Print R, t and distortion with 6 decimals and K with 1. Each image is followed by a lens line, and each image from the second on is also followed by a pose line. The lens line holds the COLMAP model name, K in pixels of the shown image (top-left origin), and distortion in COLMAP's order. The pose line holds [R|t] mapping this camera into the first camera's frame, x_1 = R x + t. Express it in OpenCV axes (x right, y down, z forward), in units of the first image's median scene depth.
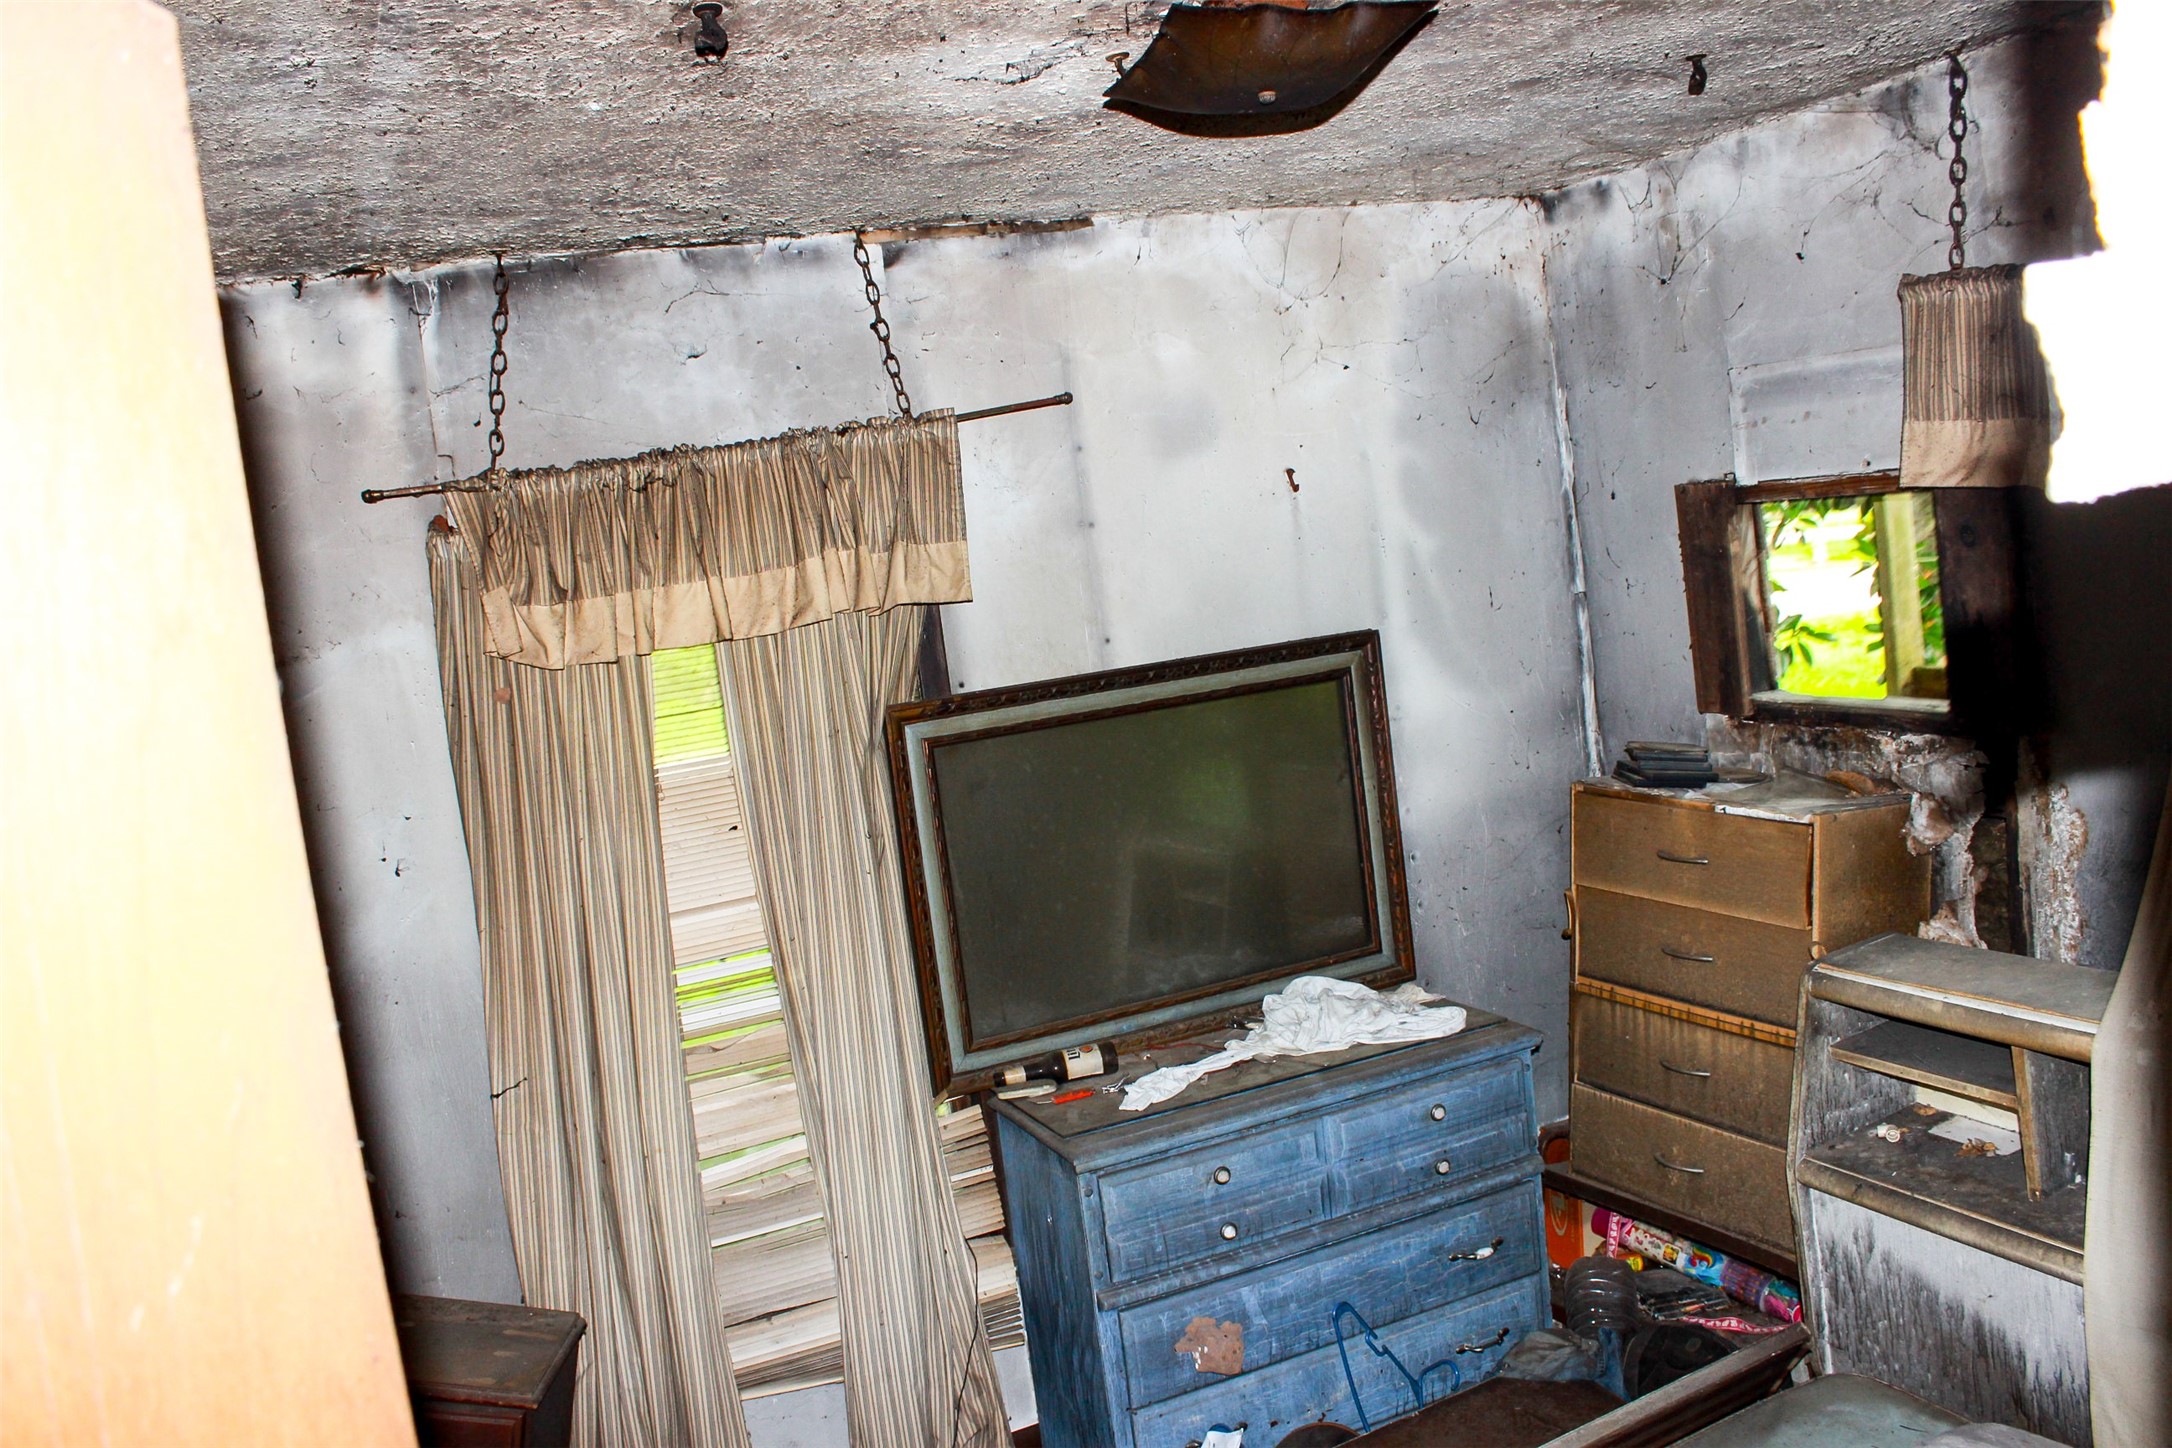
lens RADIAL K [[1813.6, 0, 1086.0], [0, 1813.6, 724.0], [0, 0, 1]] dist [-0.164565, 0.137521]
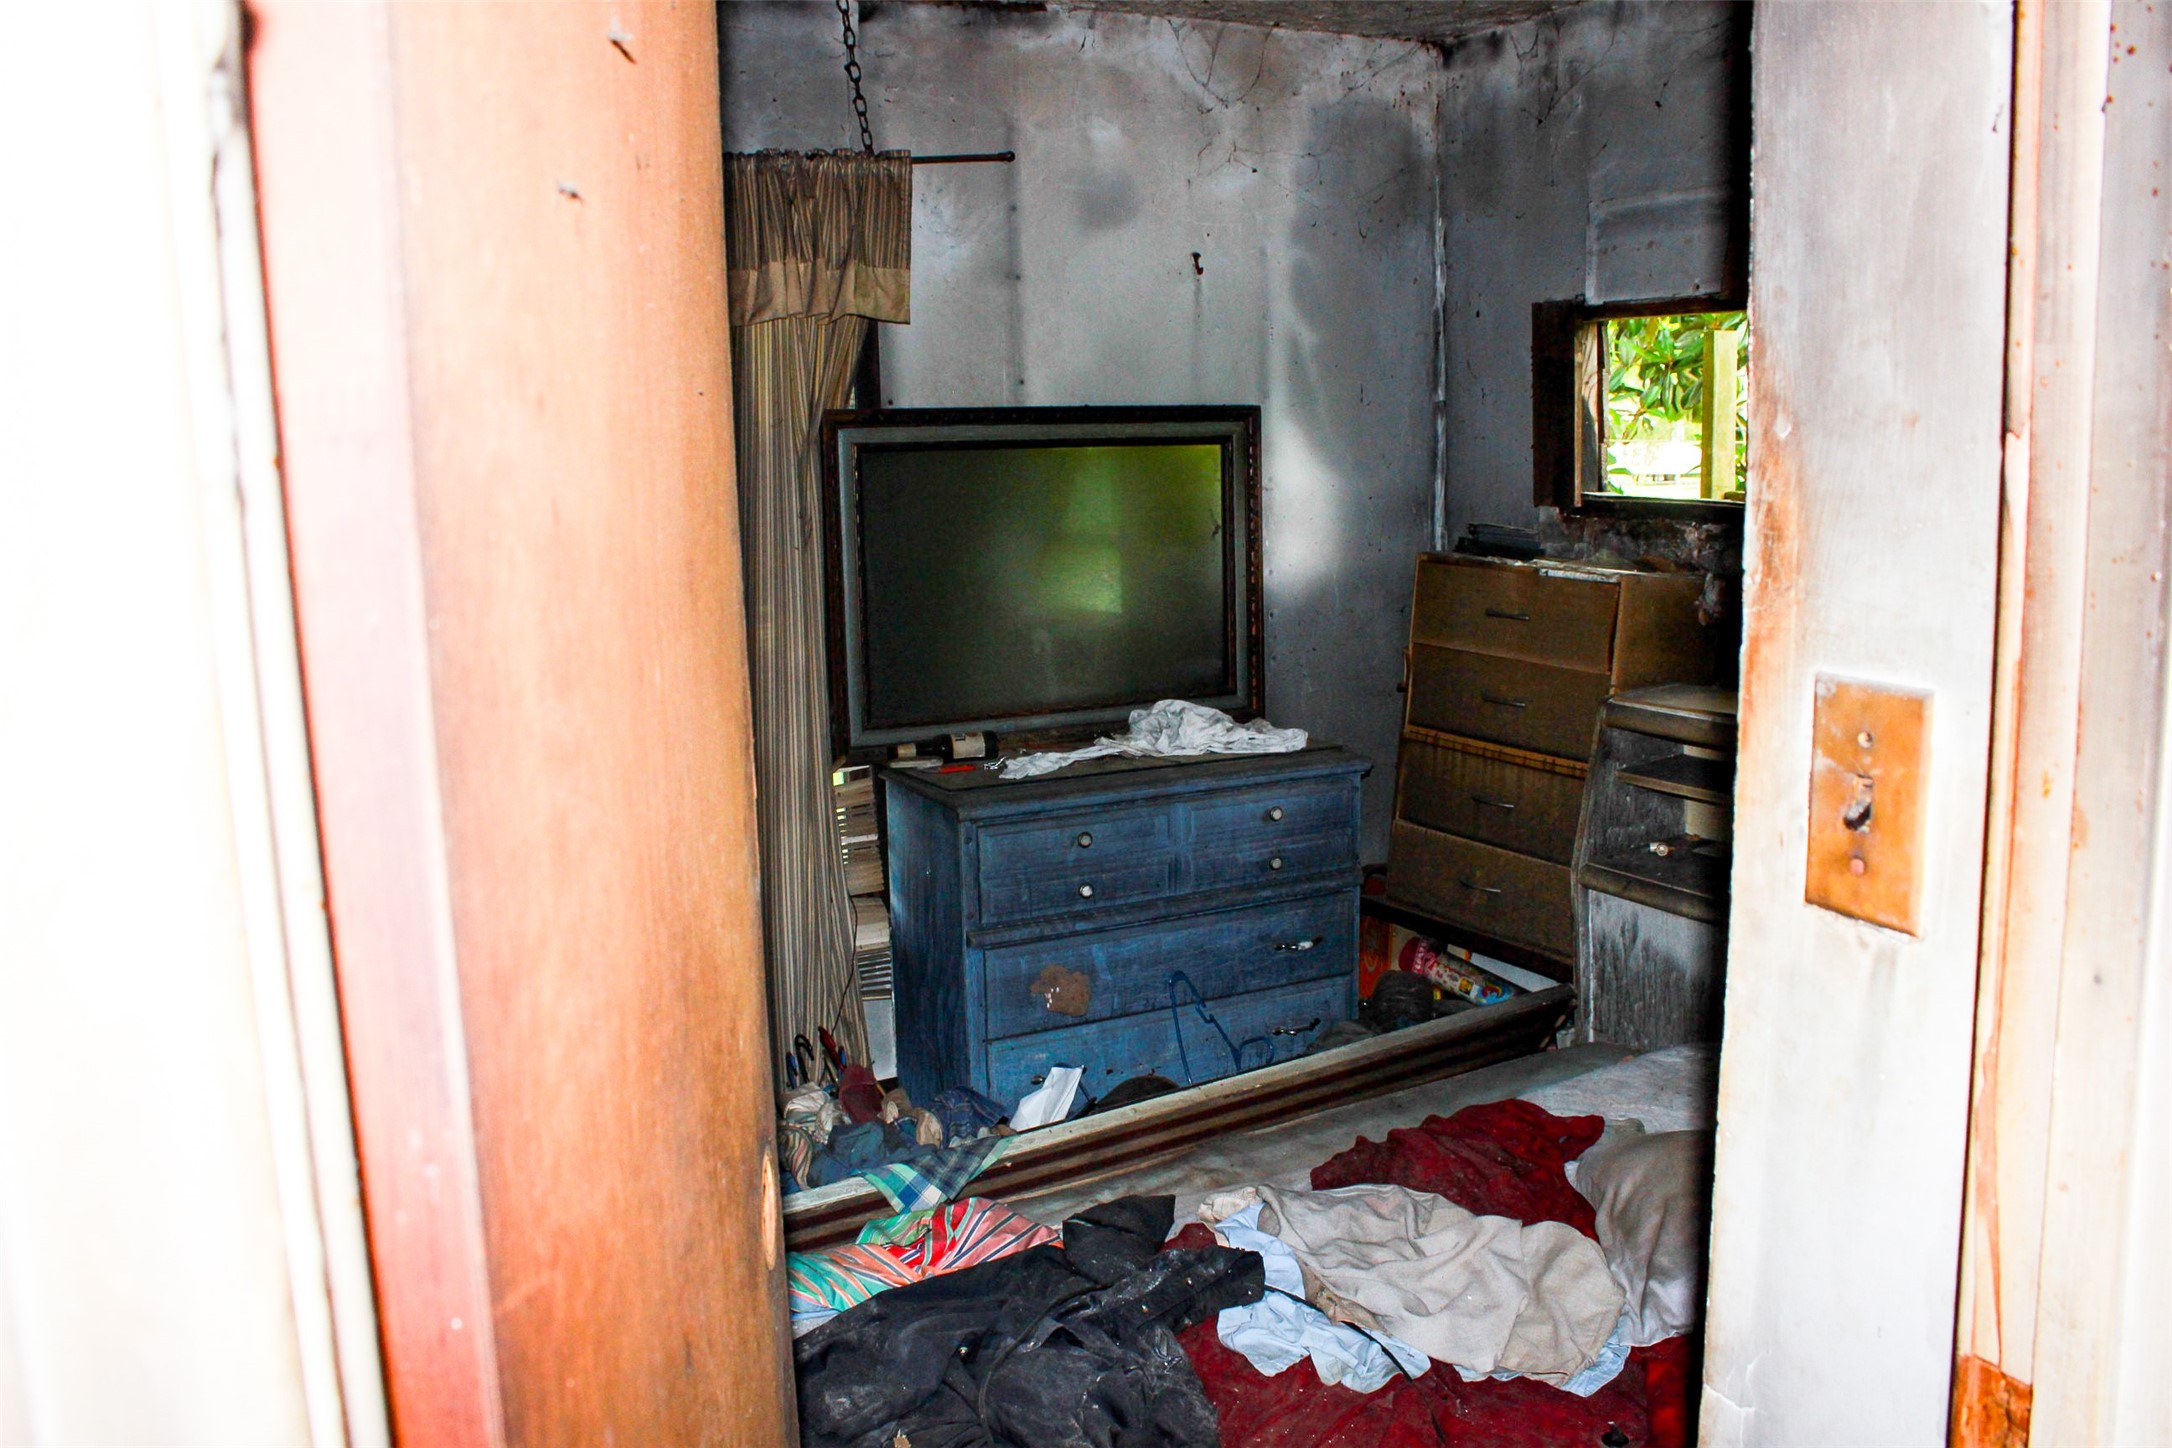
lens RADIAL K [[1813.6, 0, 1086.0], [0, 1813.6, 724.0], [0, 0, 1]] dist [-0.164565, 0.137521]
pose [[0.992266, 0.090552, 0.084909, -0.025776], [-0.094252, 0.994719, 0.040621, 0.122091], [-0.080782, -0.048310, 0.995560, -0.131389]]
